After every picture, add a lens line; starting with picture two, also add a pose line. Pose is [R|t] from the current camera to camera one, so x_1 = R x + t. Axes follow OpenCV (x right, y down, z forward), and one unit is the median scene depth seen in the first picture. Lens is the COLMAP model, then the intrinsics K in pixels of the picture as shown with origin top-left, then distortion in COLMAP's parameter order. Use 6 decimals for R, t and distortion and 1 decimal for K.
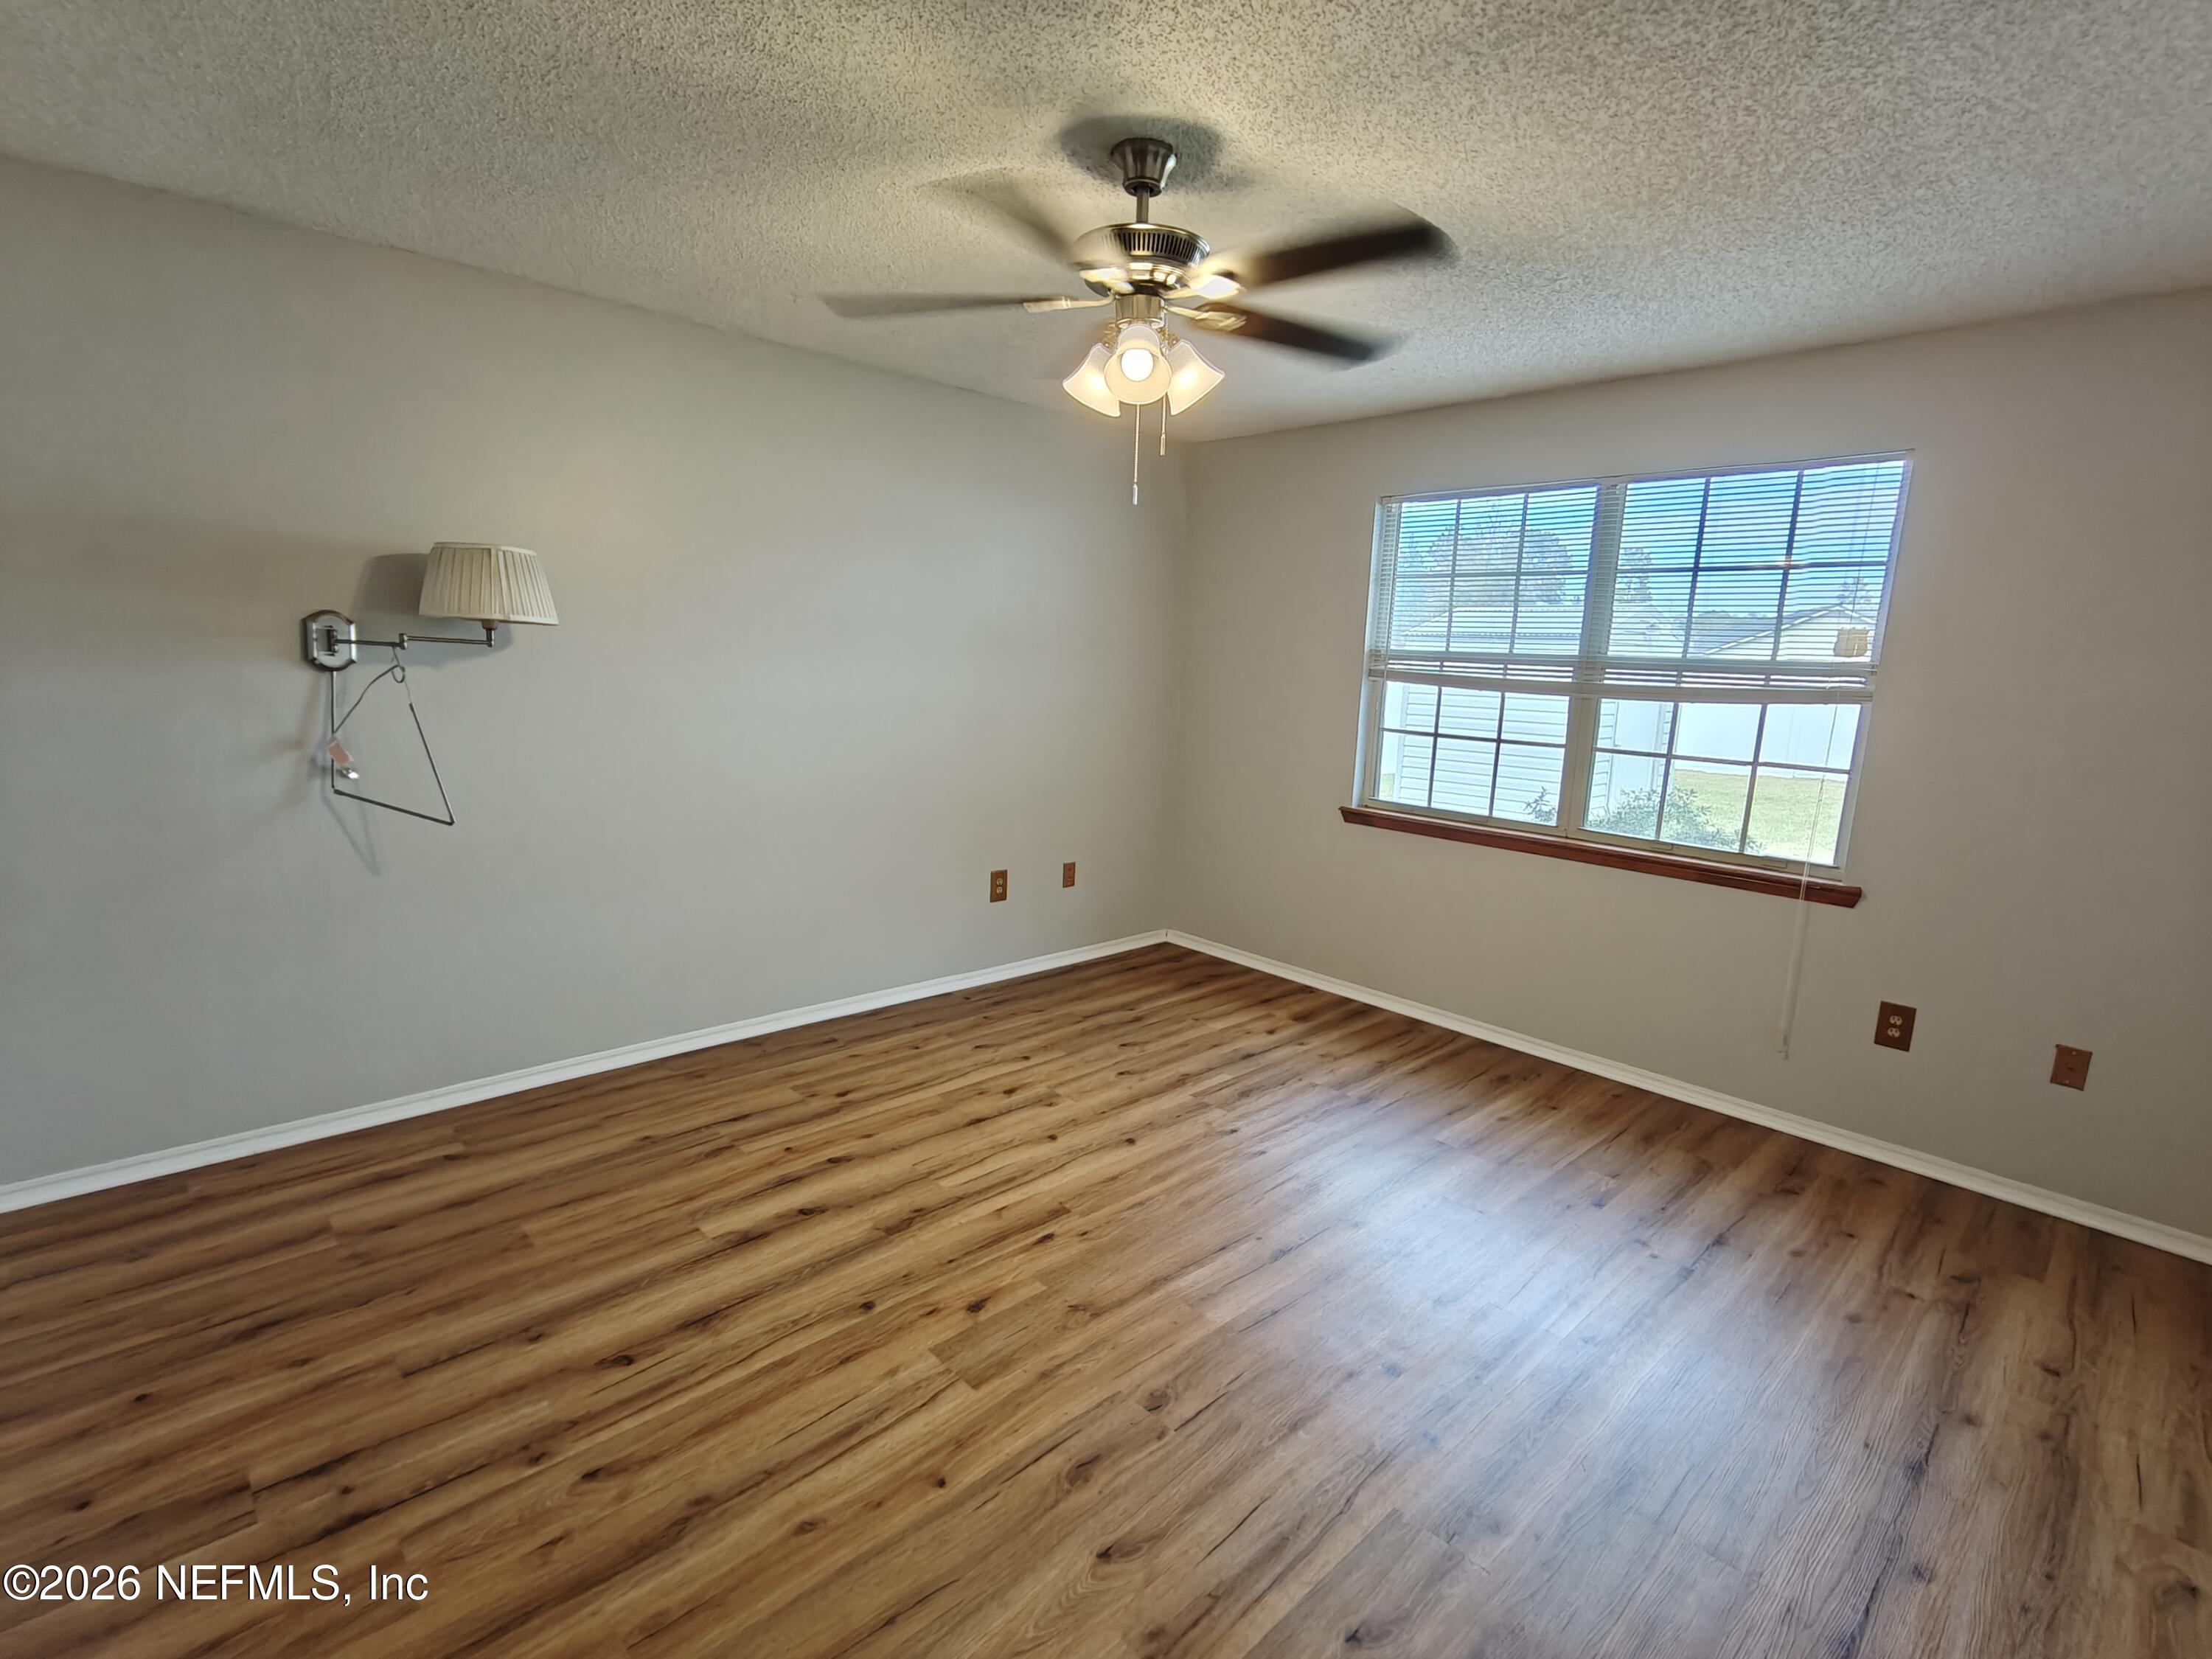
lens RADIAL K [[1048.7, 0, 1116.3], [0, 1048.7, 836.3], [0, 0, 1]] dist [0.001550, 0.001702]
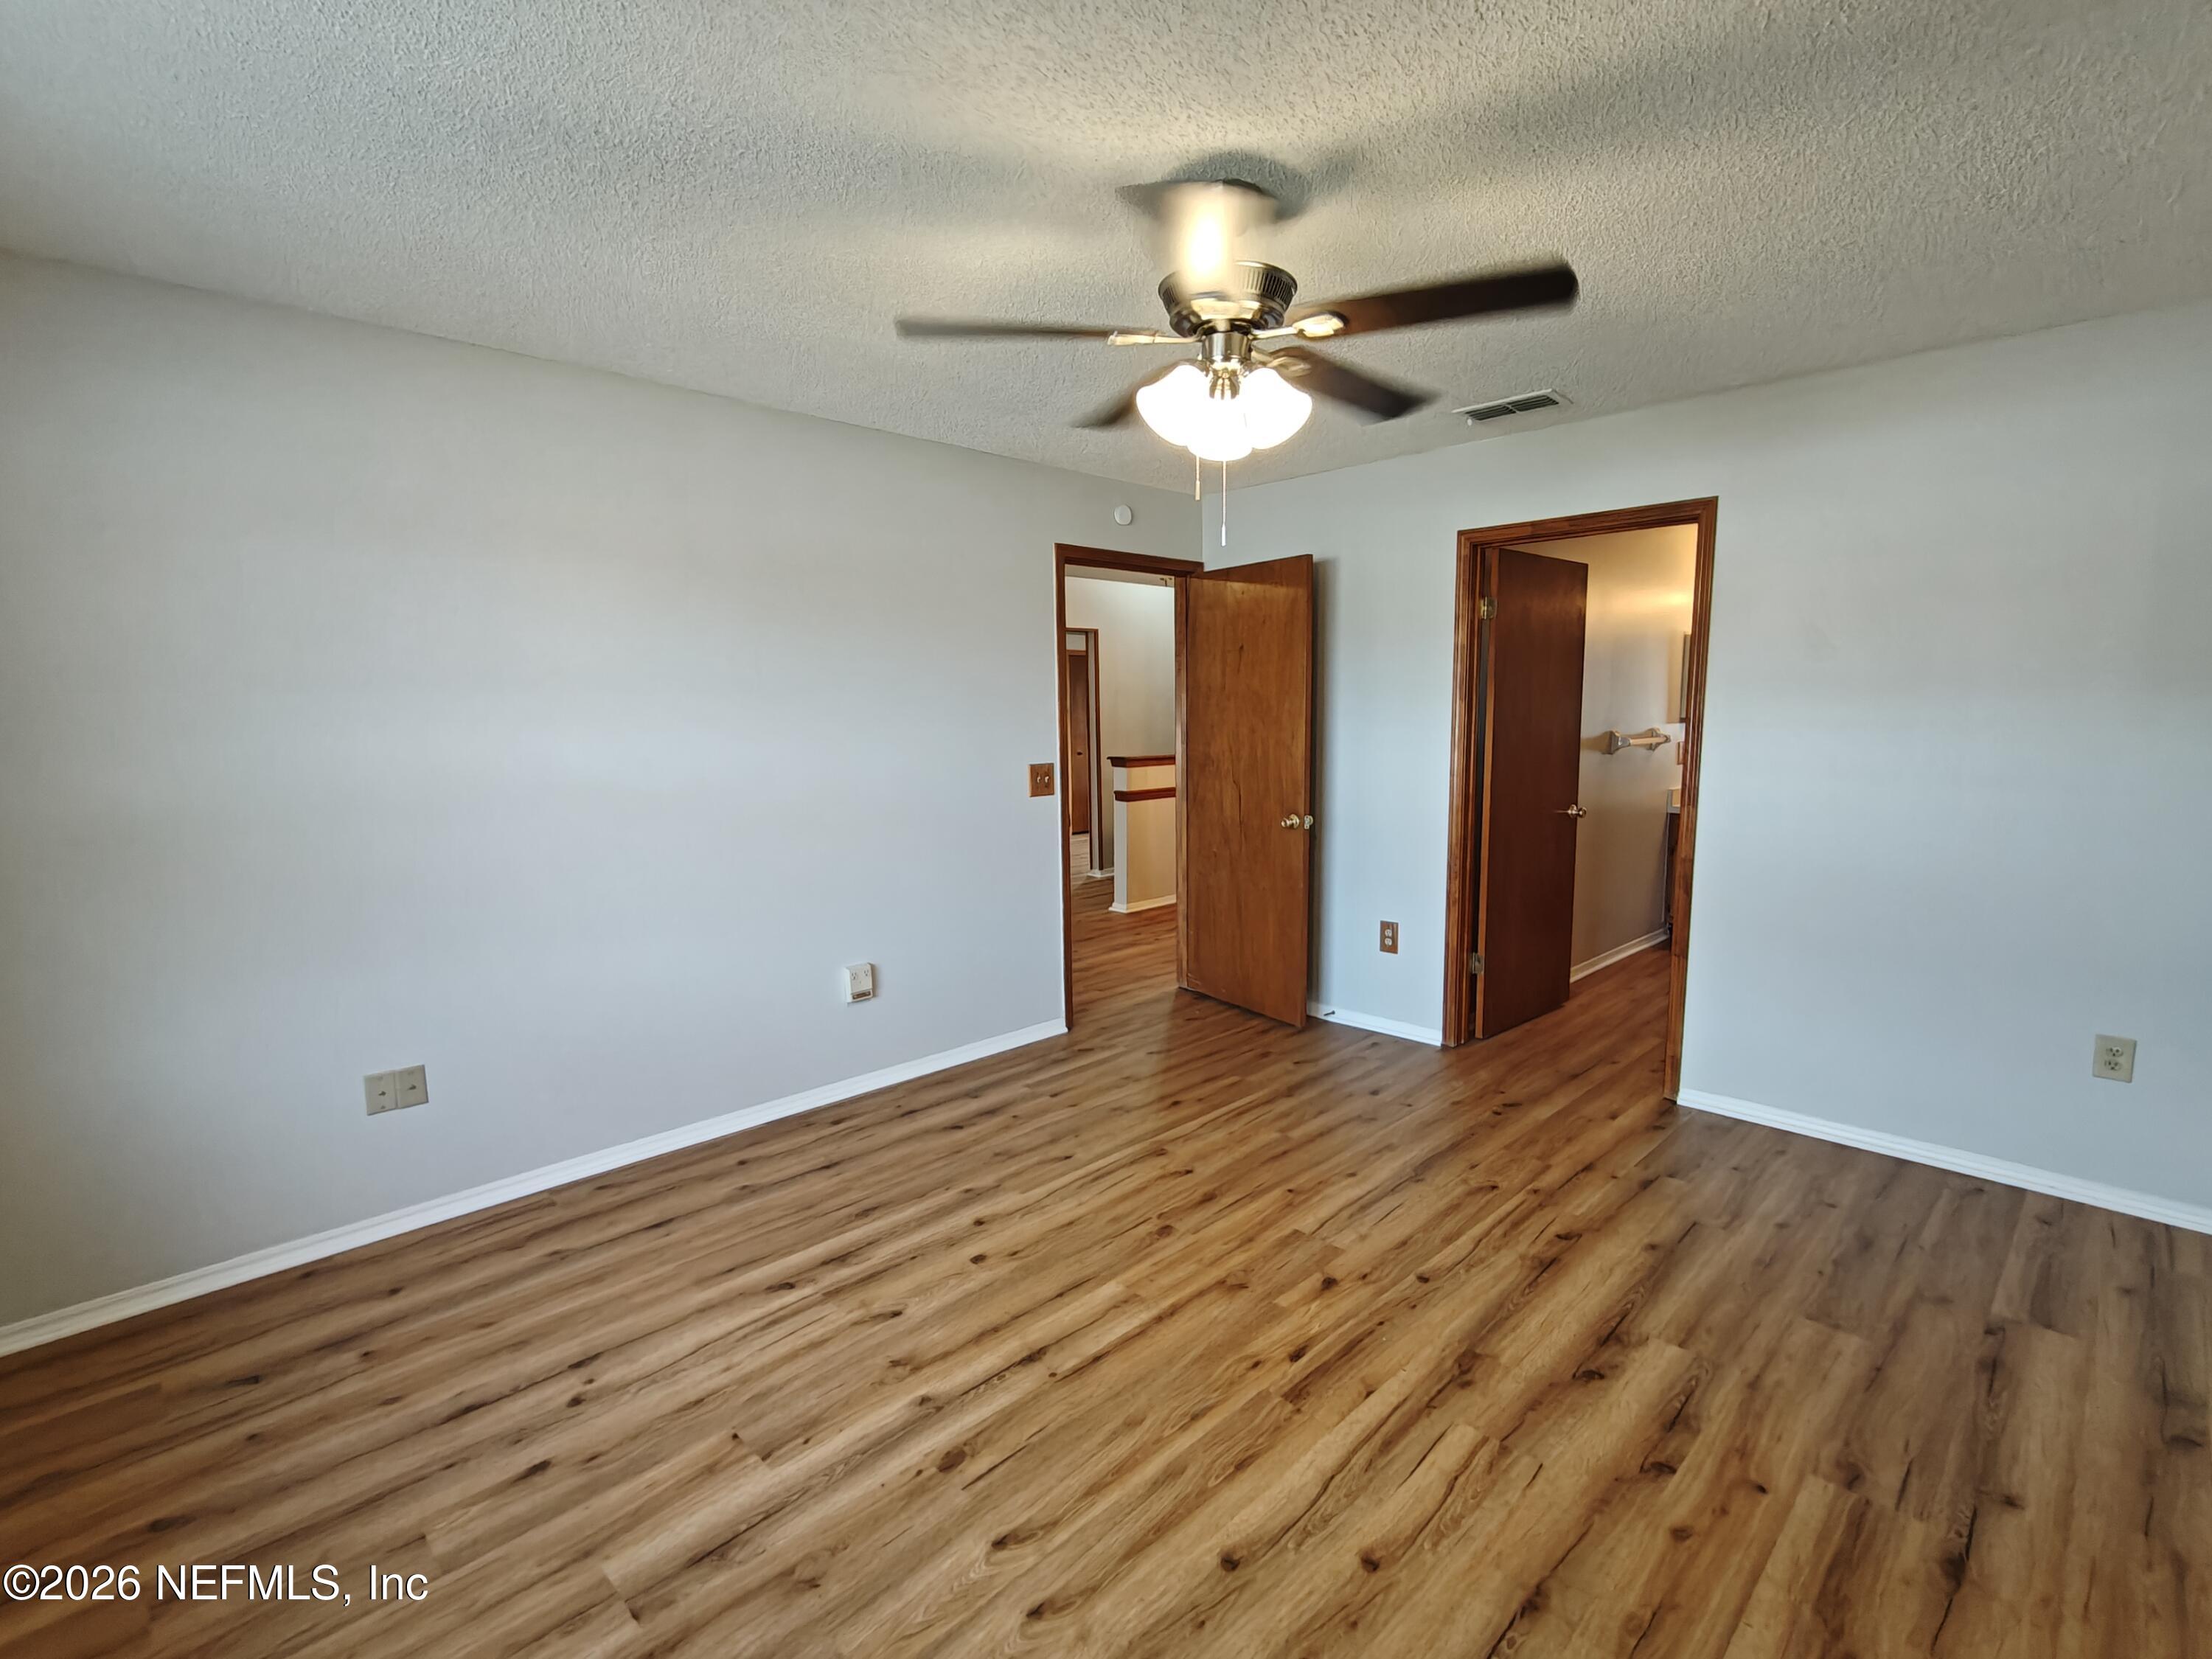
lens RADIAL K [[1048.7, 0, 1111.4], [0, 1048.7, 830.4], [0, 0, 1]] dist [0.001550, 0.001702]
pose [[-0.999444, -0.027794, -0.018425, 0.123840], [-0.031927, 0.957058, 0.288132, -0.307004], [0.009625, 0.288560, -0.957414, 1.799552]]
